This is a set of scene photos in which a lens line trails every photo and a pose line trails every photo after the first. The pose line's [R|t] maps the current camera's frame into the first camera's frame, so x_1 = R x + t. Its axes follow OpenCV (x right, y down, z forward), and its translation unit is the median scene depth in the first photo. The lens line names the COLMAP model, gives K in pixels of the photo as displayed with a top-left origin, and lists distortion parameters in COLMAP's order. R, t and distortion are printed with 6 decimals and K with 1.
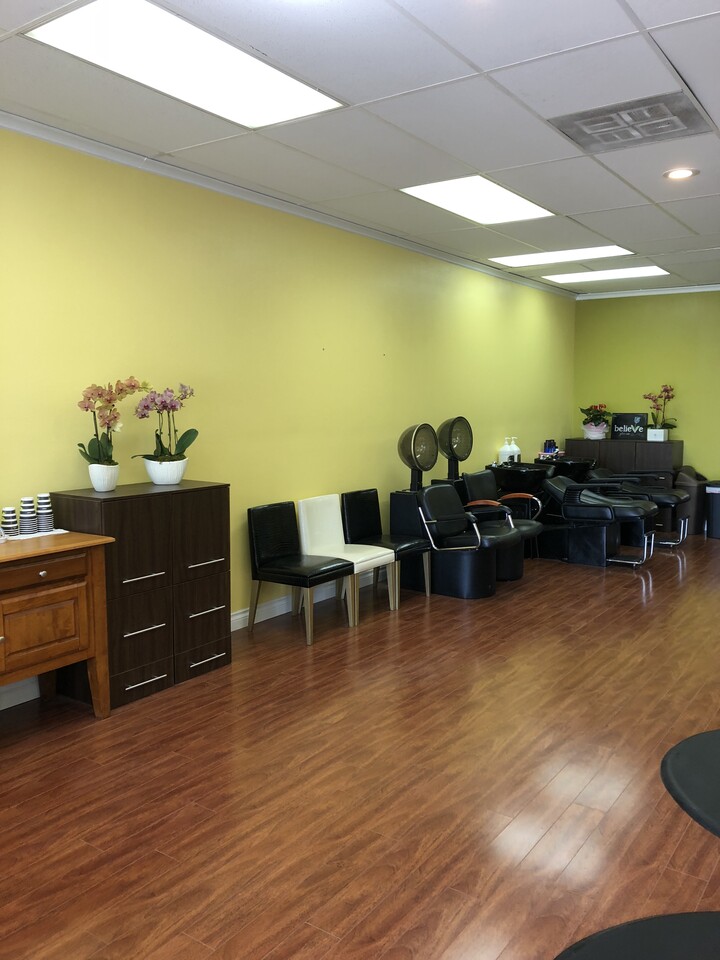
lens RADIAL K [[778.2, 0, 360.0], [0, 778.2, 480.0], [0, 0, 1]] dist [0.010904, 0.009268]
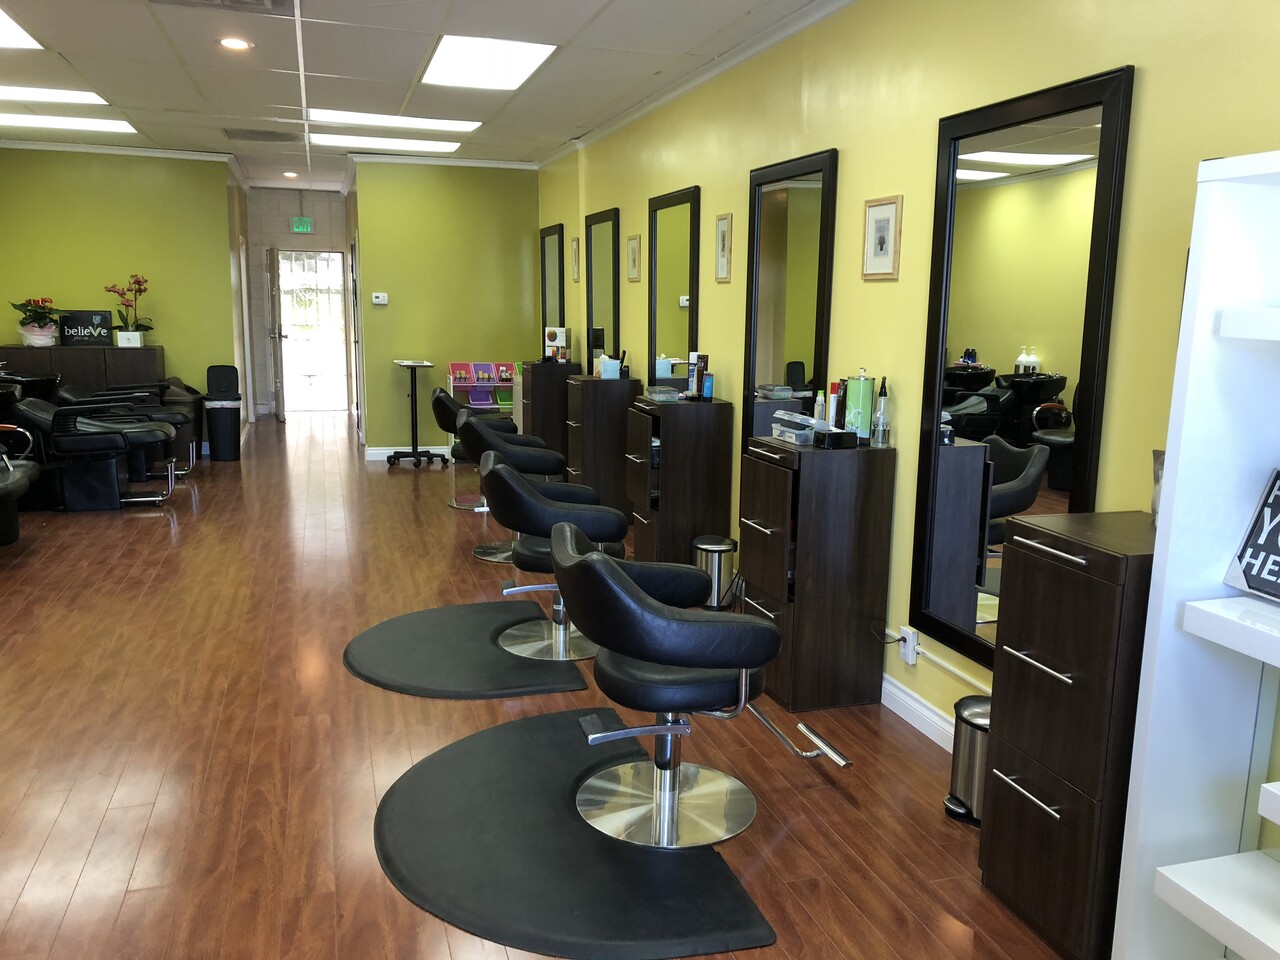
lens RADIAL K [[1037.7, 0, 640.0], [0, 1037.7, 480.0], [0, 0, 1]] dist [0.010904, 0.009268]
pose [[0.615152, -0.121368, 0.779011, -0.135269], [0.058617, 0.992386, 0.108325, -0.001026], [-0.786227, -0.020973, 0.617582, -0.047219]]
